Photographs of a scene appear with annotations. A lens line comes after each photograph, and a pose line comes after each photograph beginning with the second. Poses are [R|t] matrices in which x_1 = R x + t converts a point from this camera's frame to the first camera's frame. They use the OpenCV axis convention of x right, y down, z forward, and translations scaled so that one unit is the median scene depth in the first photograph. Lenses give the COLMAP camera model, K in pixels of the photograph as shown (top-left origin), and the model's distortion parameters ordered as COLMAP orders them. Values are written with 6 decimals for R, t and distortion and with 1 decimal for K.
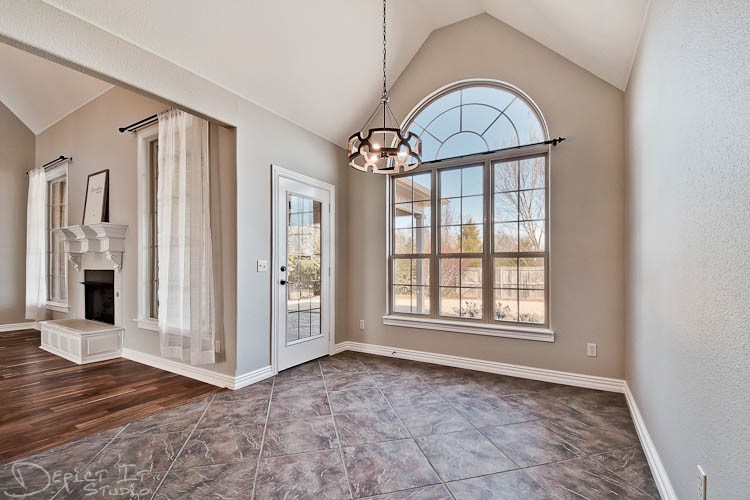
lens RADIAL K [[334.2, 0, 391.6], [0, 334.2, 234.7], [0, 0, 1]] dist [0.001519, -0.004496]
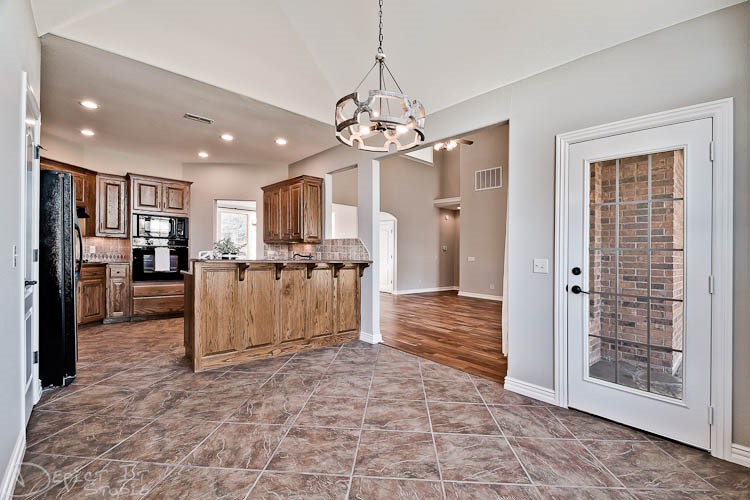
lens RADIAL K [[334.2, 0, 378.9], [0, 334.2, 254.6], [0, 0, 1]] dist [0.001519, -0.004496]
pose [[-0.323221, -0.007615, -0.946293, 0.589075], [0.059467, 0.997828, -0.028342, 0.072902], [0.944453, -0.065434, -0.322066, 0.983538]]
